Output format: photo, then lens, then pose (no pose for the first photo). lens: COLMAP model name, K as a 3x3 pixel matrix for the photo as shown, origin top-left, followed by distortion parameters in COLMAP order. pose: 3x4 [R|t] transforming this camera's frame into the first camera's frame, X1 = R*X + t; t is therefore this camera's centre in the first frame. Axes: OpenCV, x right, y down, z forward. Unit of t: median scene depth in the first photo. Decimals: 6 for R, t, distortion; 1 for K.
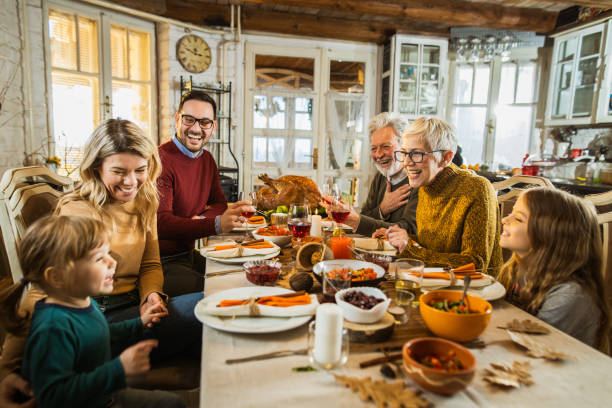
lens RADIAL K [[422.8, 0, 306.0], [0, 422.8, 204.0], [0, 0, 1]] dist [-0.002180, 0.027159]
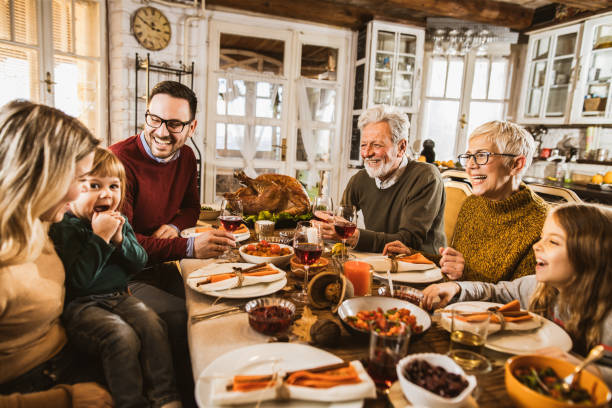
lens RADIAL K [[424.7, 0, 306.0], [0, 424.7, 204.0], [0, 0, 1]] dist [-0.046882, 0.044923]
pose [[0.992963, 0.011180, 0.117892, -0.043164], [-0.015253, 0.999315, 0.033706, -0.022997], [-0.117435, -0.035267, 0.992454, 0.077280]]
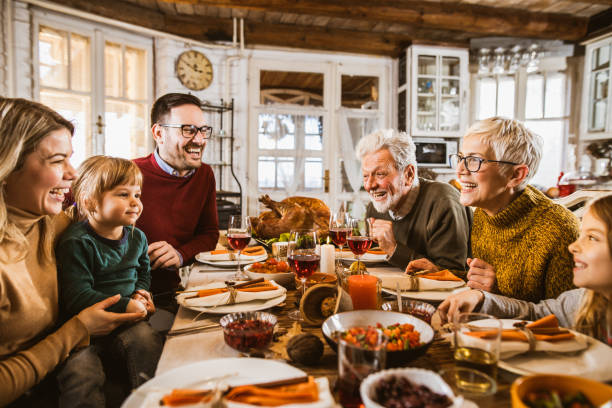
lens RADIAL K [[424.7, 0, 306.0], [0, 424.7, 204.0], [0, 0, 1]] dist [-0.046882, 0.044923]
pose [[0.999472, -0.014240, -0.029196, 0.003870], [0.012312, 0.997799, -0.065164, 0.001347], [0.030060, 0.064770, 0.997447, 0.103655]]
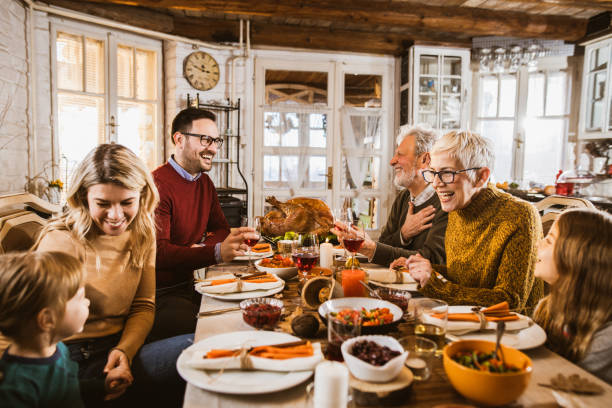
lens RADIAL K [[443.2, 0, 302.6], [0, 443.2, 204.0], [0, 0, 1]] dist [-0.043344, 0.041840]
pose [[0.998794, -0.009843, -0.048107, 0.009190], [0.007688, 0.998967, -0.044777, -0.006896], [0.048498, 0.044353, 0.997838, 0.027488]]
